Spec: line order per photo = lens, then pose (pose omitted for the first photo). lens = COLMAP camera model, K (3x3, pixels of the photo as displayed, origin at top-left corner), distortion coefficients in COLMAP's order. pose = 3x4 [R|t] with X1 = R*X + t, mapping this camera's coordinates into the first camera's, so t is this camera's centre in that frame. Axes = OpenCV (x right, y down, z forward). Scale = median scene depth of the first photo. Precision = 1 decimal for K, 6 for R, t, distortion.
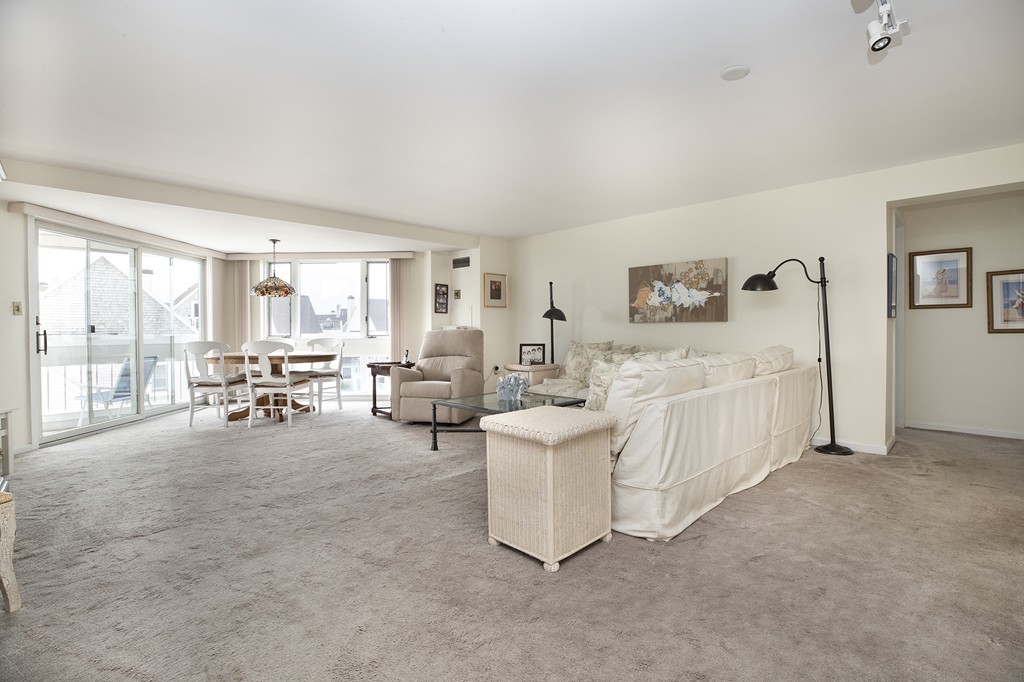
lens RADIAL K [[518.4, 0, 511.2], [0, 518.4, 335.3], [0, 0, 1]] dist [0.000241, 0.000443]
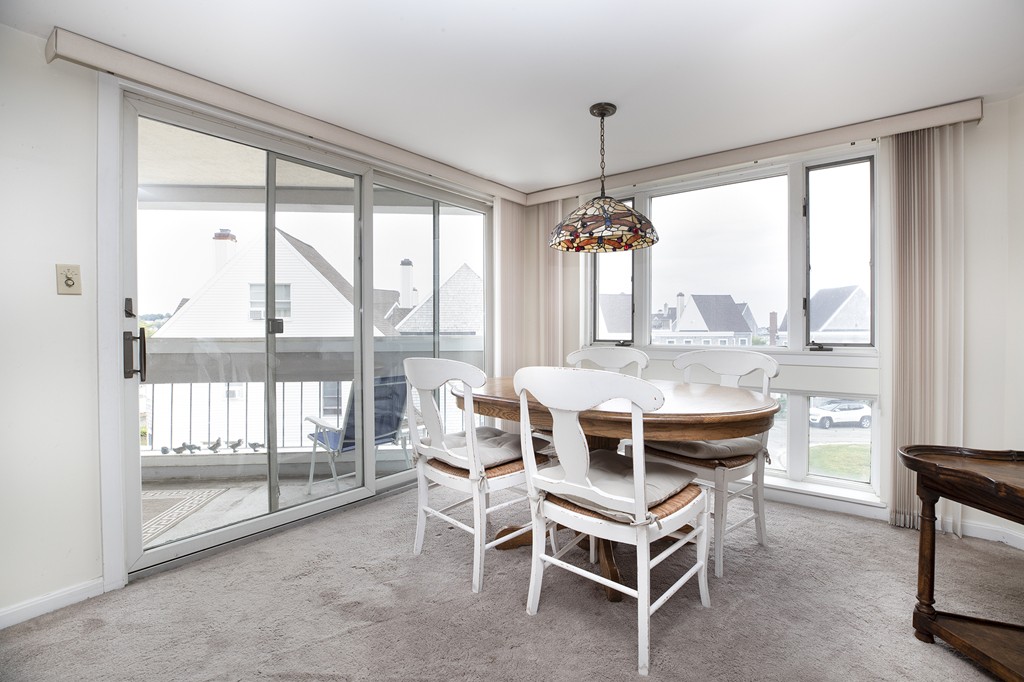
lens RADIAL K [[518.4, 0, 511.2], [0, 518.4, 335.3], [0, 0, 1]] dist [0.000241, 0.000443]
pose [[0.820371, 0.005019, -0.571809, -0.245762], [-0.004315, 0.999987, 0.002588, -0.004224], [0.571815, 0.000344, 0.820383, 0.544030]]
